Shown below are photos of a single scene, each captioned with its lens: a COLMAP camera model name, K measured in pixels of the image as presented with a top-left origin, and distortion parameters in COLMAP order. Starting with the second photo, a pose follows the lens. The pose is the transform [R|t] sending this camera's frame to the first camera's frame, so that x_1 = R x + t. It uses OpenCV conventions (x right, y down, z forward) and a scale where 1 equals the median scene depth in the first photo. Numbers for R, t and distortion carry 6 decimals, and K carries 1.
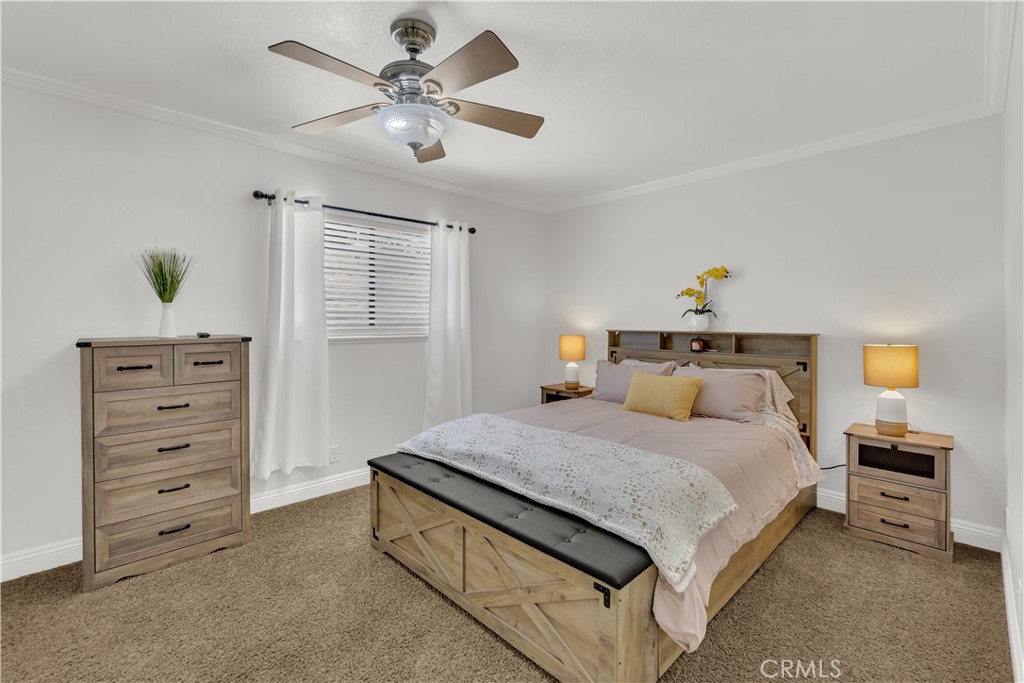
lens RADIAL K [[461.3, 0, 528.0], [0, 461.3, 319.2], [0, 0, 1]] dist [-0.009250, 0.000020]
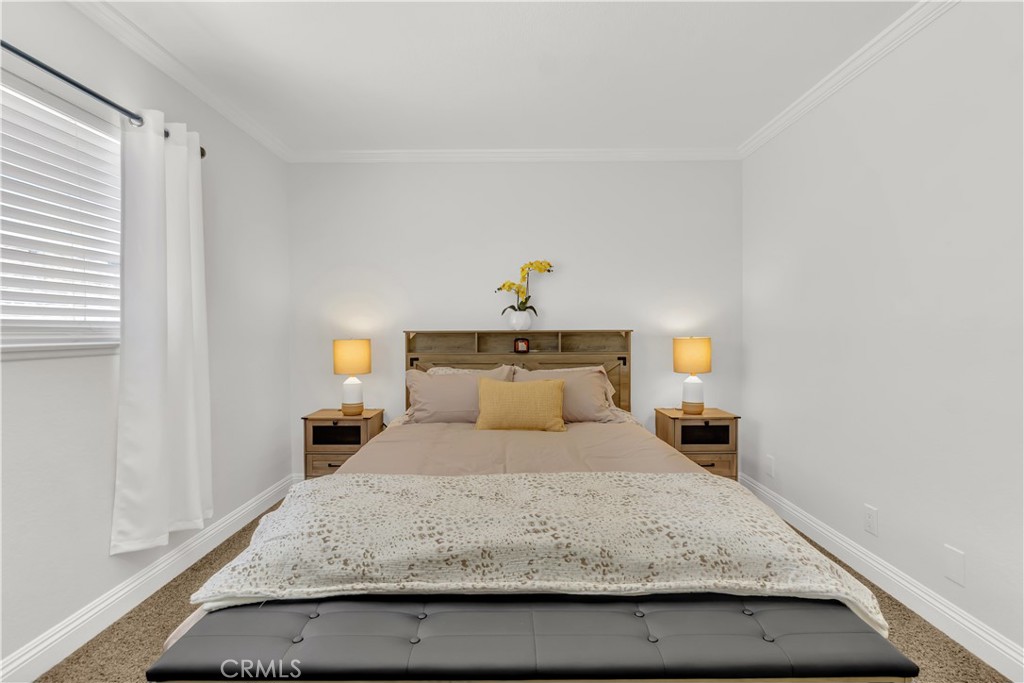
lens RADIAL K [[461.3, 0, 512.1], [0, 461.3, 338.2], [0, 0, 1]] dist [-0.009250, 0.000020]
pose [[0.702810, -0.017310, 0.711167, -0.336801], [0.007667, 0.999830, 0.016759, 0.032415], [-0.711336, -0.006325, 0.702823, 0.456973]]
